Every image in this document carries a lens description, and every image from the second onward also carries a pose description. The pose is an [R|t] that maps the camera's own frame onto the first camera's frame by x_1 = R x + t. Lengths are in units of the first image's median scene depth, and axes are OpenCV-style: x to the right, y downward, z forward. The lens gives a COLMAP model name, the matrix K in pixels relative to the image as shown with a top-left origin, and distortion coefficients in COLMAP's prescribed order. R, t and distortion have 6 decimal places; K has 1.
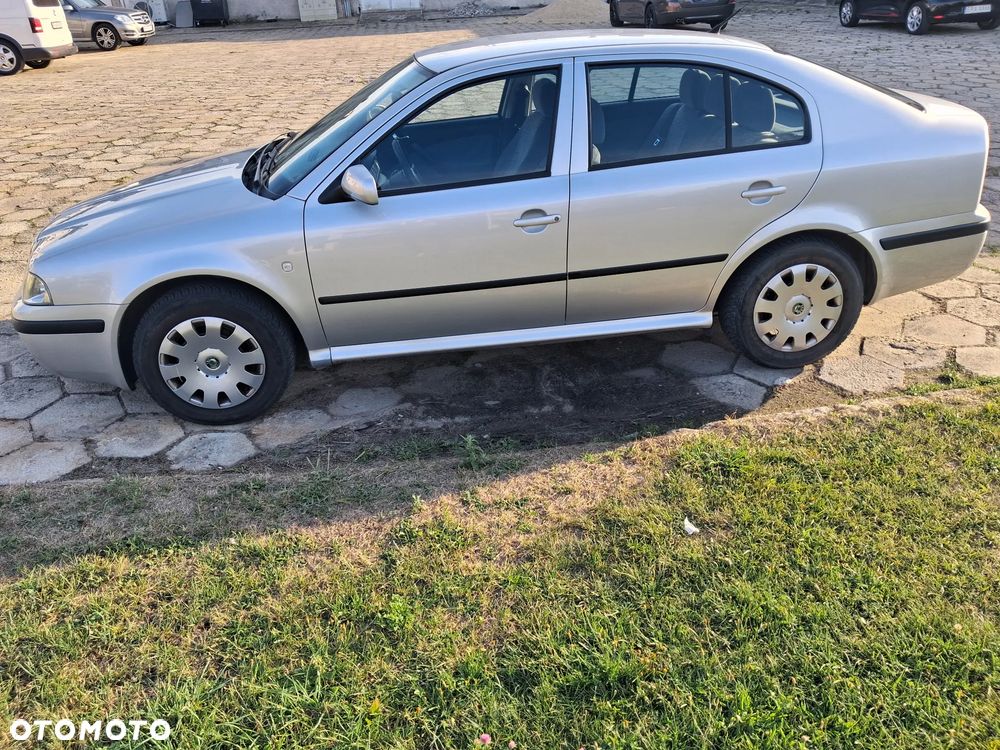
lens RADIAL K [[782.2, 0, 500.0], [0, 782.2, 375.0], [0, 0, 1]] dist [0.002215, -0.002297]
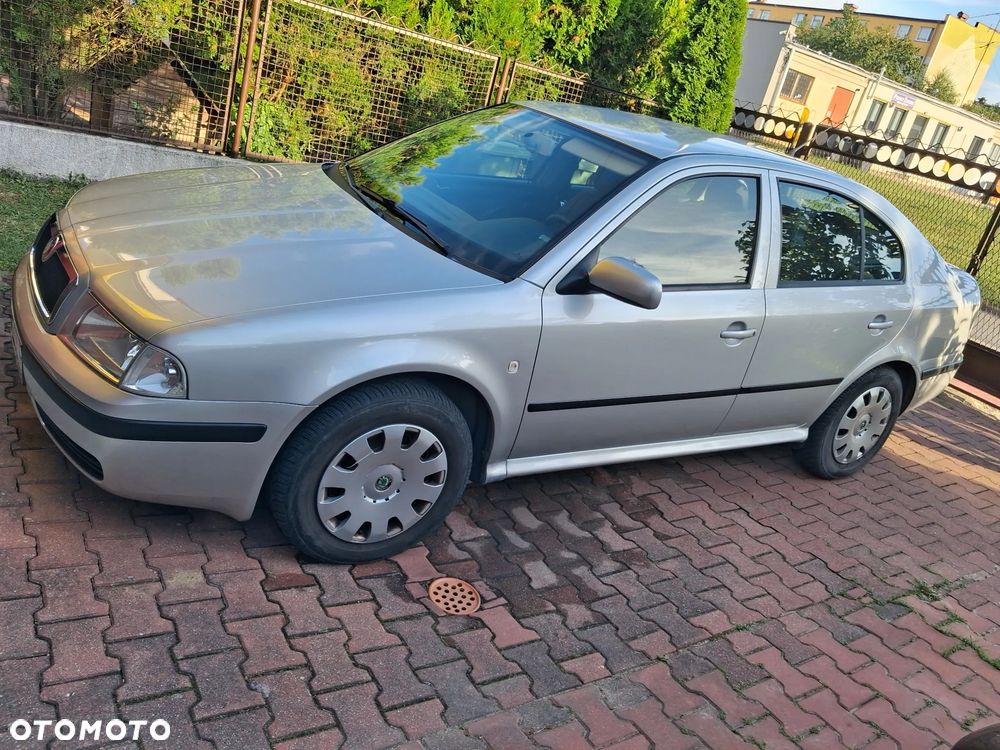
lens RADIAL K [[782.2, 0, 500.0], [0, 782.2, 375.0], [0, 0, 1]] dist [0.002215, -0.002297]
pose [[0.875344, 0.058488, 0.479949, -0.585362], [-0.023719, 0.996656, -0.078195, -0.061337], [-0.482918, 0.057064, 0.873804, 0.298319]]
